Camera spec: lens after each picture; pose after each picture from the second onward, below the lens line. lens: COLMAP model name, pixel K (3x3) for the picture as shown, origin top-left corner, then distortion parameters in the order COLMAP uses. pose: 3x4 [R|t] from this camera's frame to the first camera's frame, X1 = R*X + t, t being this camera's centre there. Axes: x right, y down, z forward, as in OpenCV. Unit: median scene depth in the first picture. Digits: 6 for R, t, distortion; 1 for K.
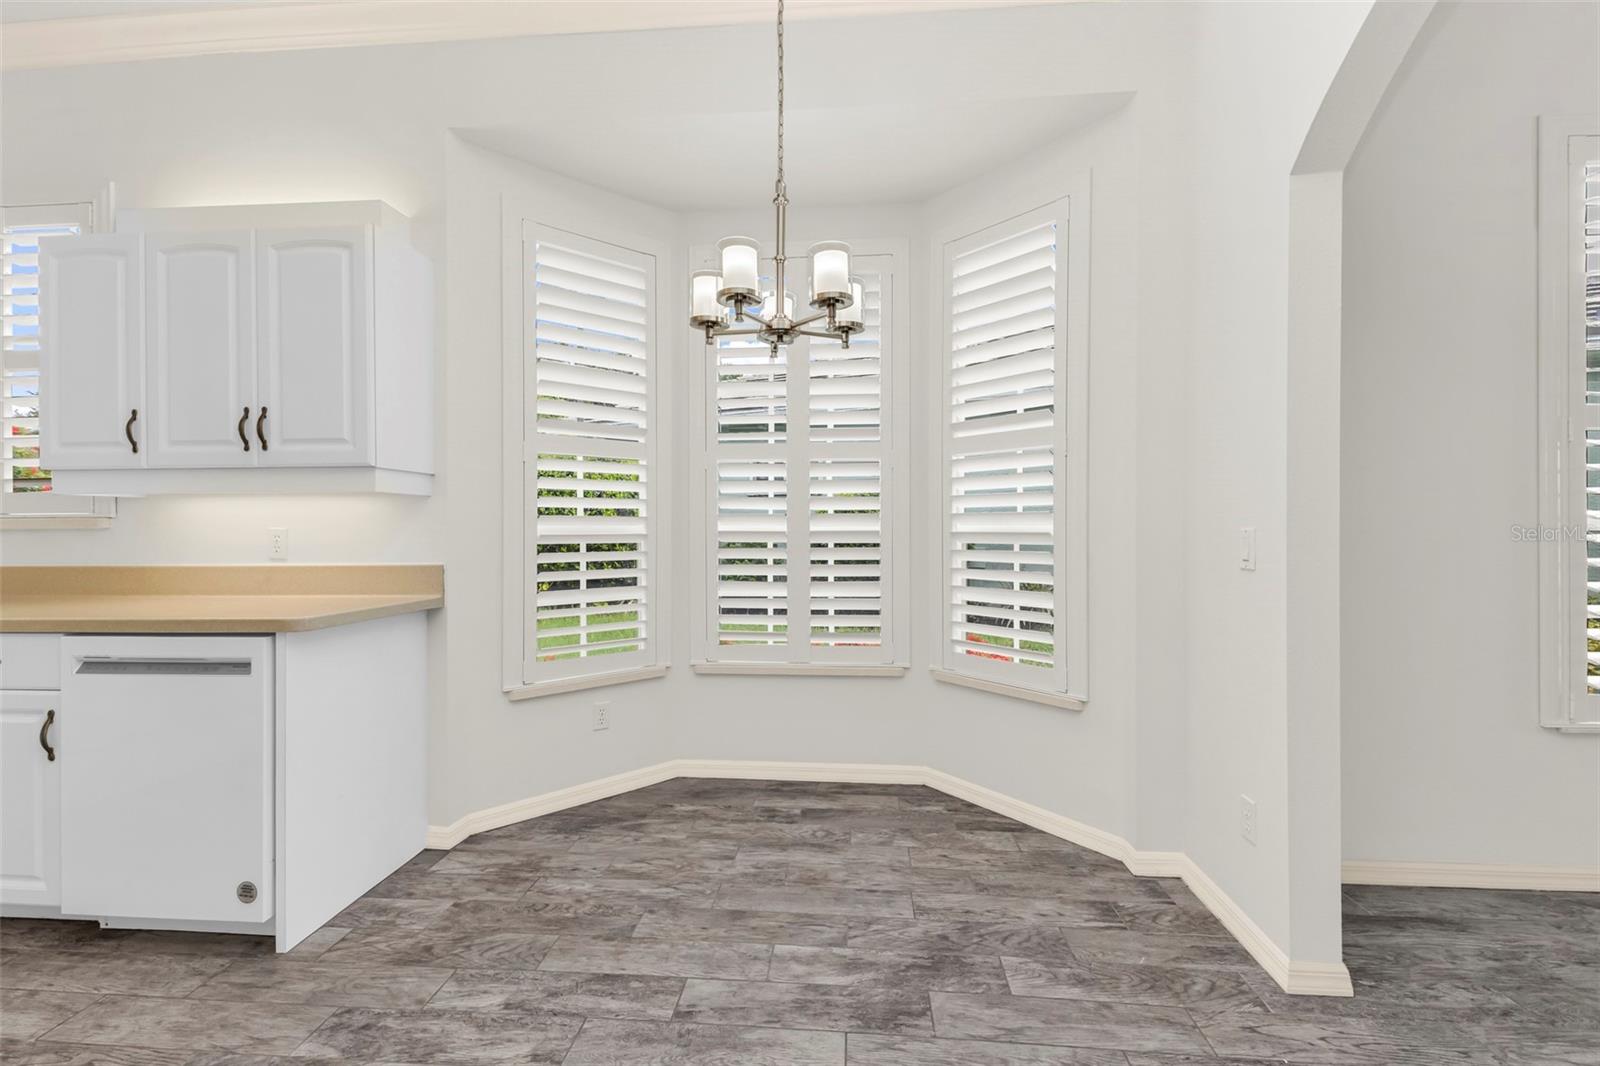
lens RADIAL K [[693.6, 0, 797.8], [0, 693.6, 536.0], [0, 0, 1]] dist [0.018886, -0.004211]
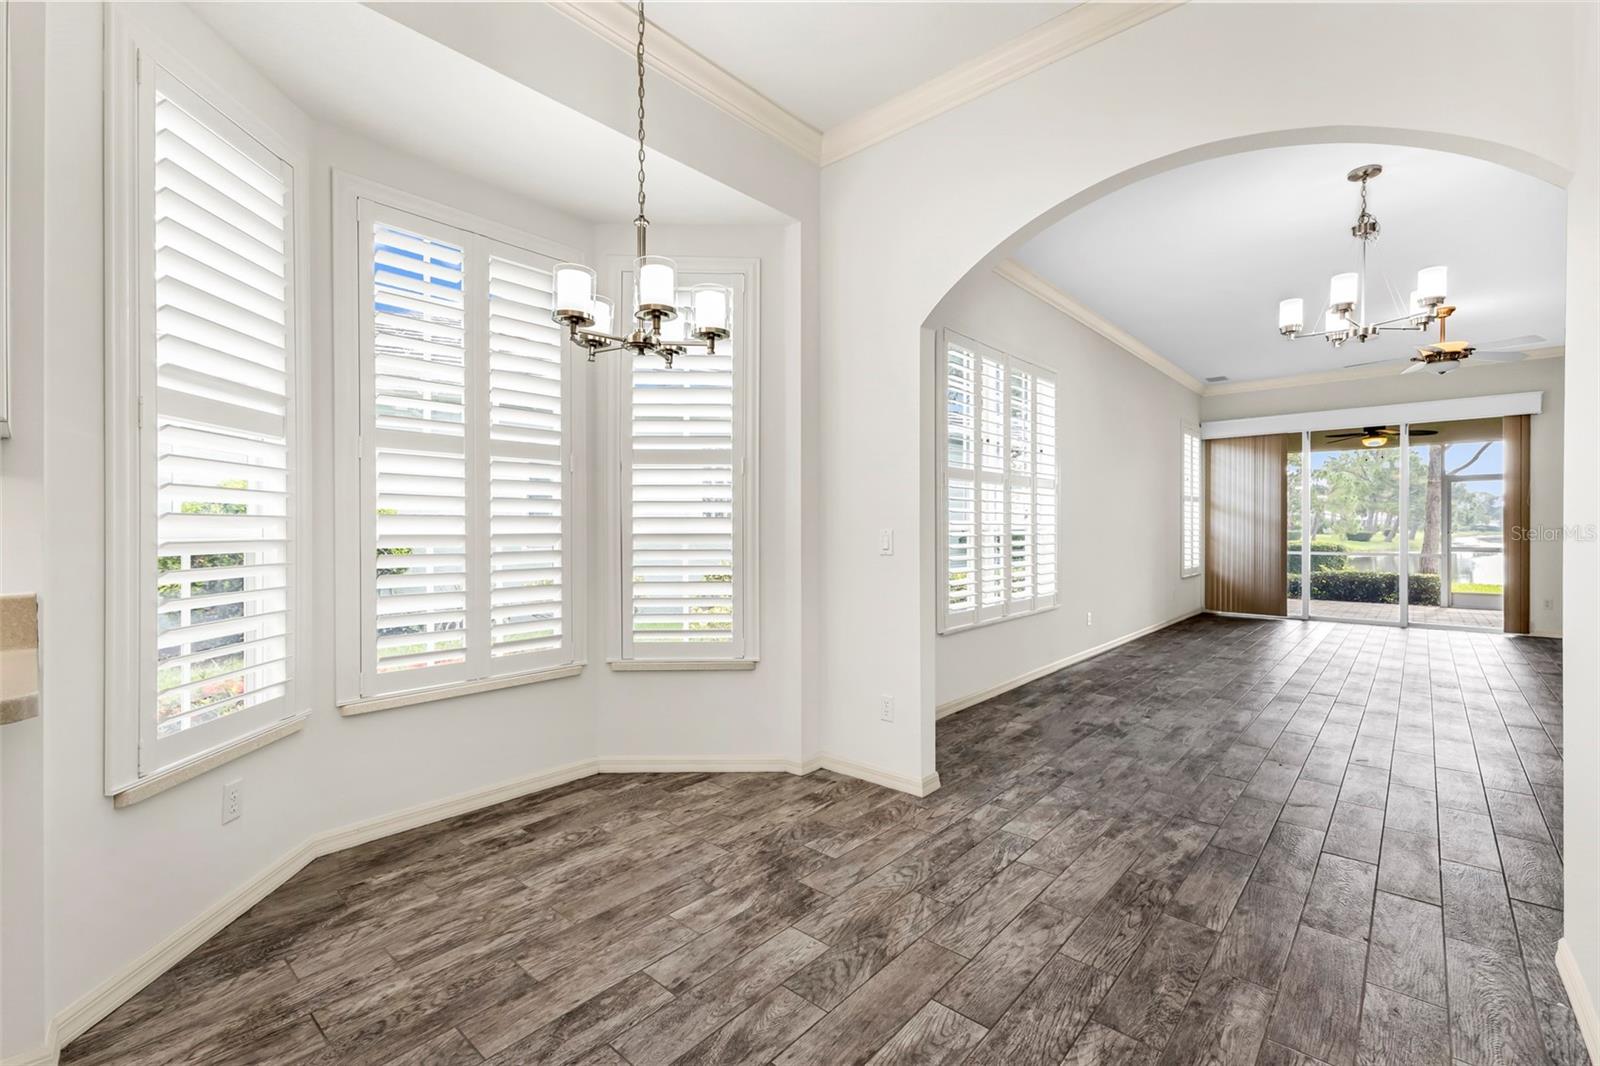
lens RADIAL K [[693.6, 0, 800.3], [0, 693.6, 531.1], [0, 0, 1]] dist [0.018886, -0.004211]
pose [[0.603208, -0.002553, 0.797580, -0.634506], [0.014624, 0.999862, -0.007860, 0.001889], [-0.797450, 0.016405, 0.603162, 0.144373]]
